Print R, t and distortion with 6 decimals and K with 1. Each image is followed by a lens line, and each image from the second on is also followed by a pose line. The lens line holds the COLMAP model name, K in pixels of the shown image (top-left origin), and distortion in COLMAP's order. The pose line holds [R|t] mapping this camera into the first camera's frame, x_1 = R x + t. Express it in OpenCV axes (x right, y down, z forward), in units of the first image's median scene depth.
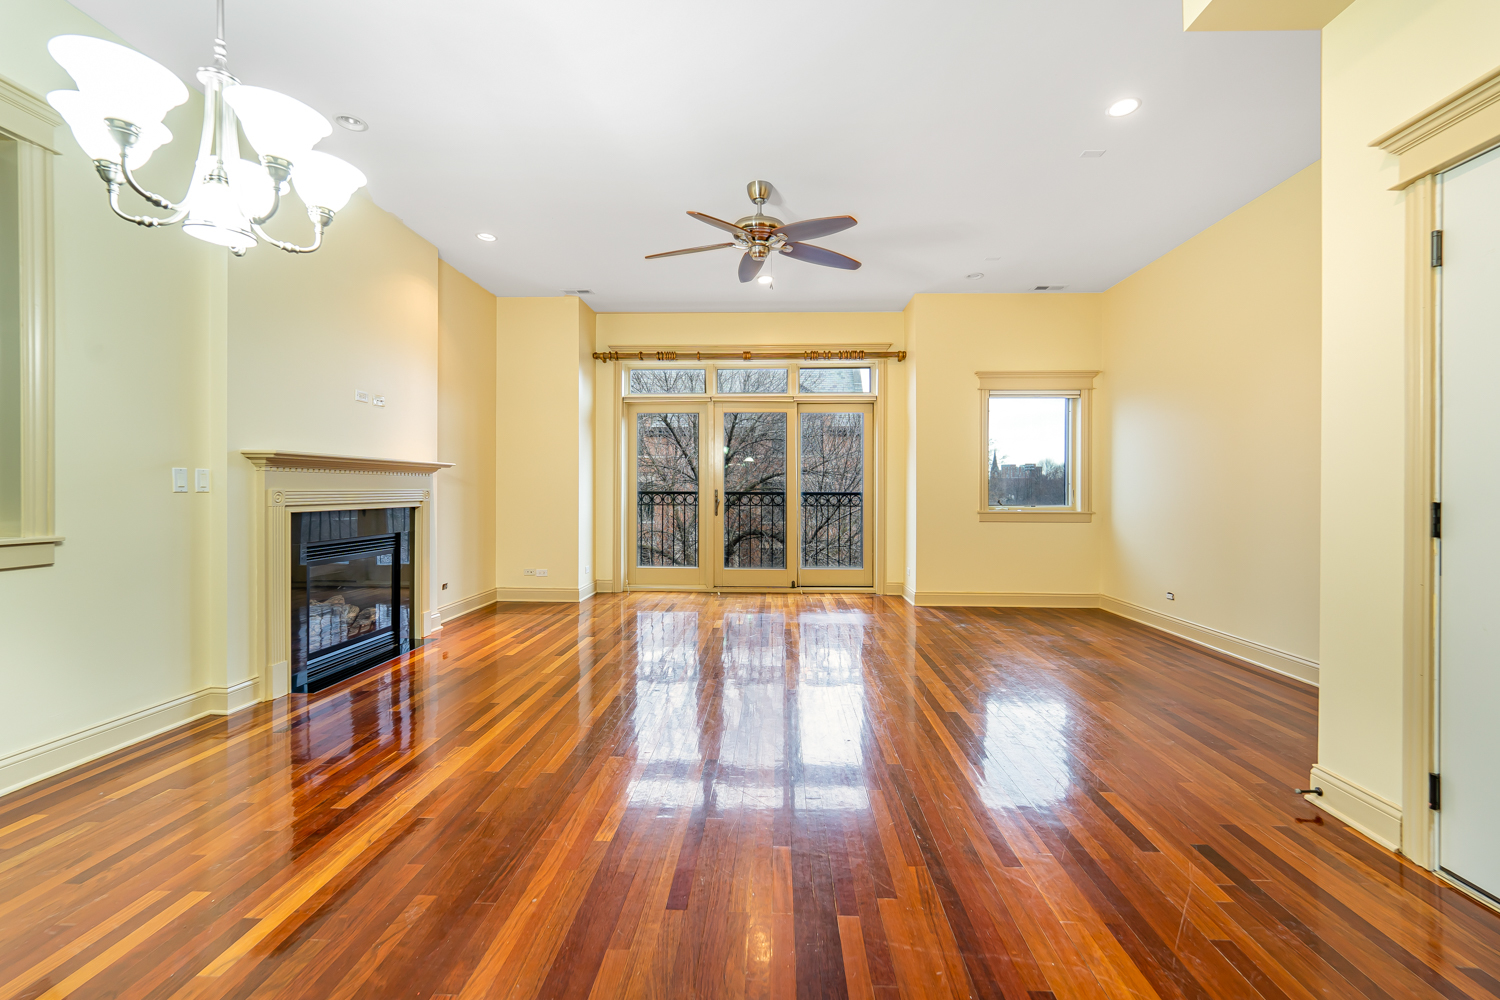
lens RADIAL K [[613.5, 0, 759.8], [0, 613.5, 493.6], [0, 0, 1]] dist [-0.002321, -0.000908]
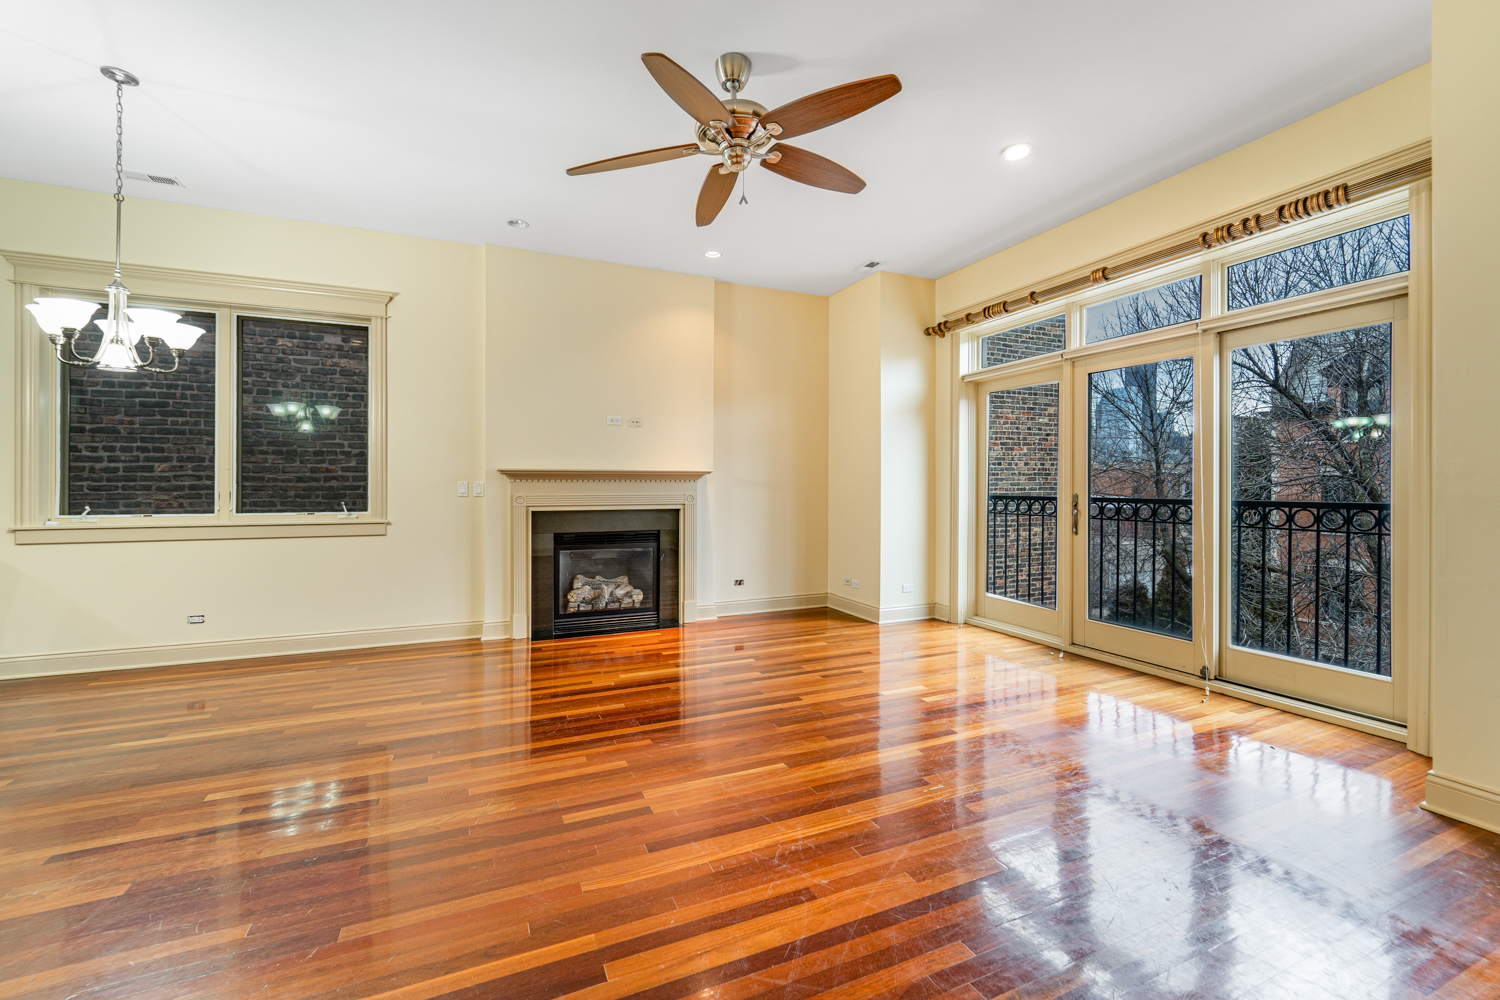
lens RADIAL K [[613.5, 0, 745.1], [0, 613.5, 491.6], [0, 0, 1]] dist [-0.002321, -0.000908]
pose [[0.429741, 0.002976, -0.902948, 0.383152], [-0.005323, 0.999986, 0.000762, -0.008985], [0.902937, 0.004479, 0.429750, 0.434817]]
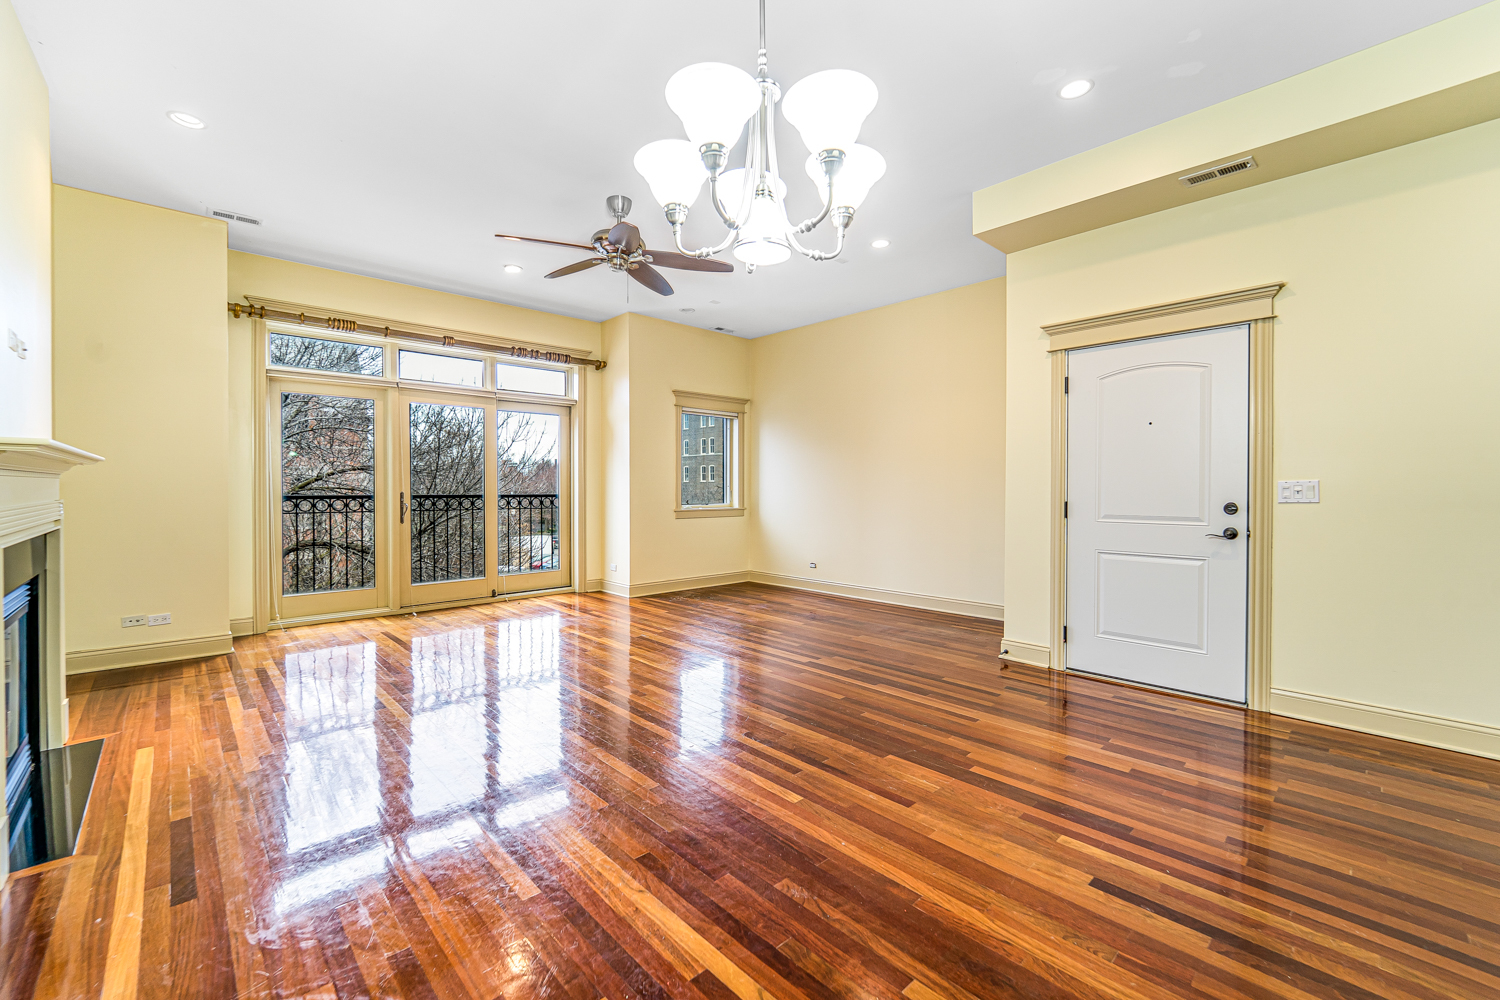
lens RADIAL K [[613.5, 0, 749.2], [0, 613.5, 494.7], [0, 0, 1]] dist [-0.002321, -0.000908]
pose [[0.707363, -0.010536, 0.706772, -0.347565], [0.004455, 0.999935, 0.010448, -0.010832], [-0.706836, -0.004241, 0.707364, 0.069876]]
